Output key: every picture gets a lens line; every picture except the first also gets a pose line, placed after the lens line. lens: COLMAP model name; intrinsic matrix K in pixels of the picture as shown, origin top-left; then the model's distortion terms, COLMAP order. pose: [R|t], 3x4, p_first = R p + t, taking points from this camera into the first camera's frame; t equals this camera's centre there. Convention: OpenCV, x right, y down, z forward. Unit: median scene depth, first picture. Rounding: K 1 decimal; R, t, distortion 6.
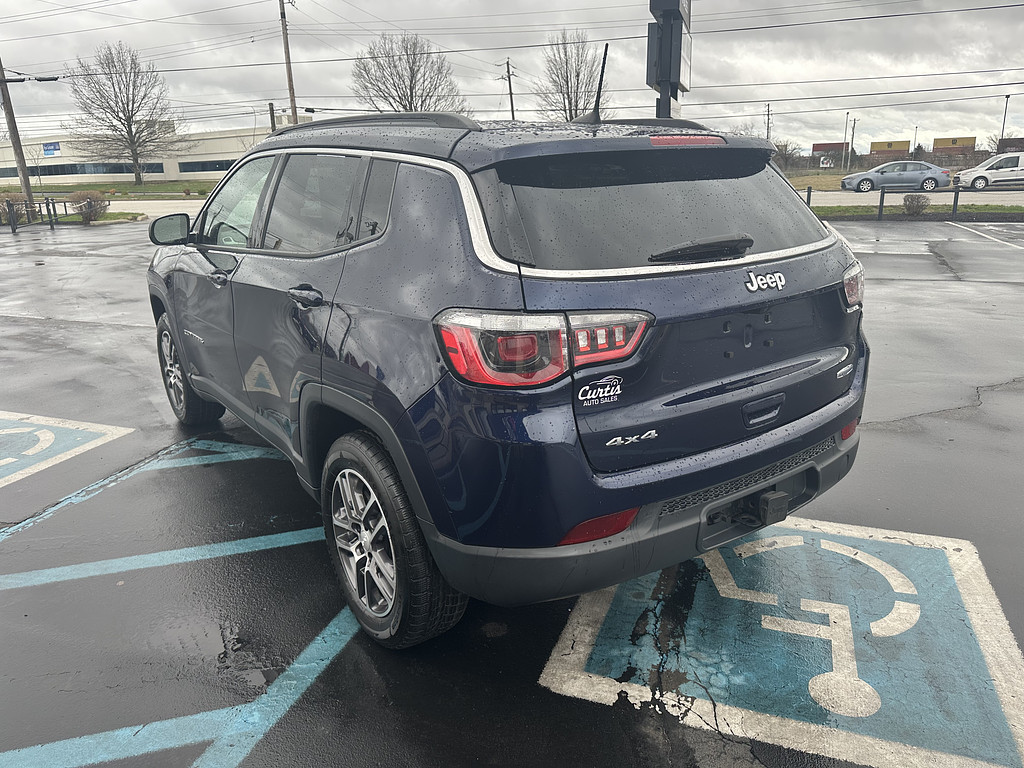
lens RADIAL K [[721.6, 0, 527.1], [0, 721.6, 381.6], [0, 0, 1]] dist [0.014211, -0.031435]
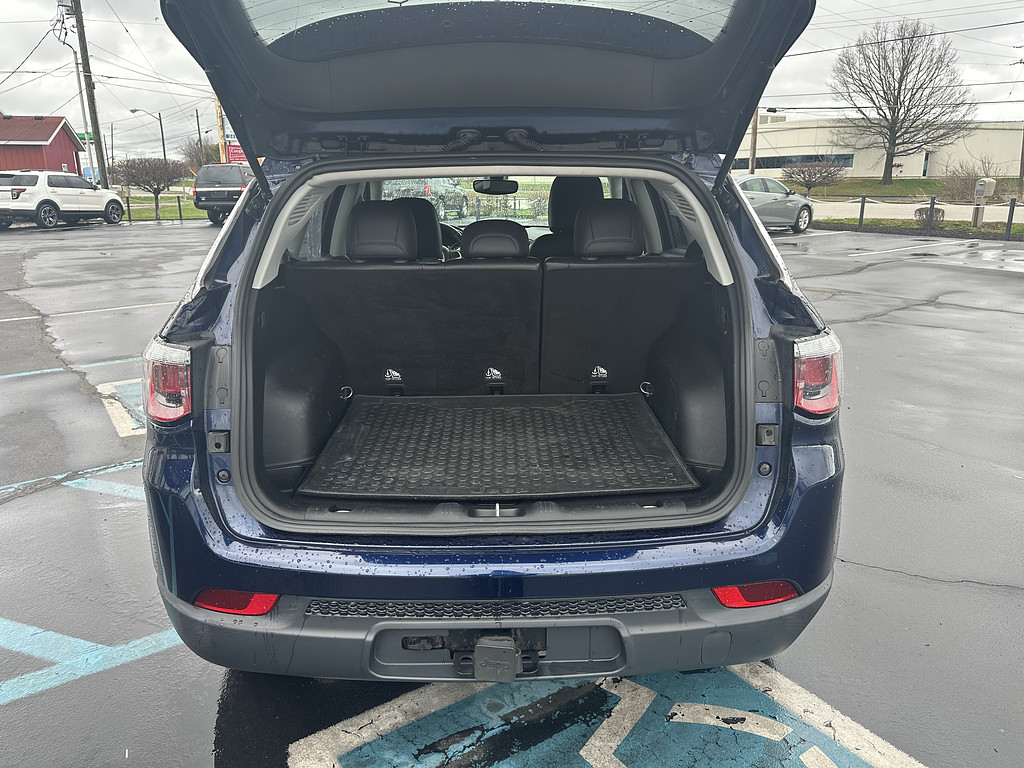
lens RADIAL K [[721.6, 0, 527.1], [0, 721.6, 381.6], [0, 0, 1]] dist [0.014211, -0.031435]
pose [[0.805301, 0.169027, -0.568261, 0.595125], [-0.169102, 0.984167, 0.053096, -0.118668], [0.568239, 0.053336, 0.821133, 0.330283]]
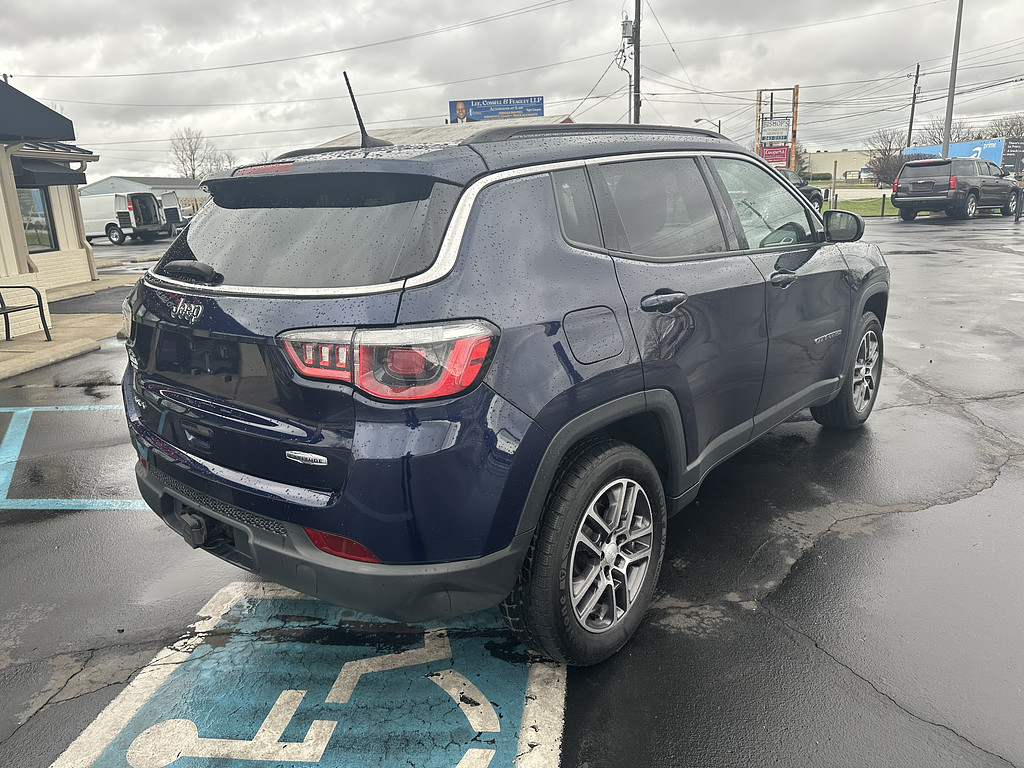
lens RADIAL K [[729.0, 0, 515.0], [0, 729.0, 385.6], [0, 0, 1]] dist [-0.006595, -0.037388]
pose [[0.205536, 0.251202, -0.945861, 1.094785], [-0.224239, 0.952871, 0.204337, -0.269138], [0.952613, 0.170100, 0.252179, 0.923204]]
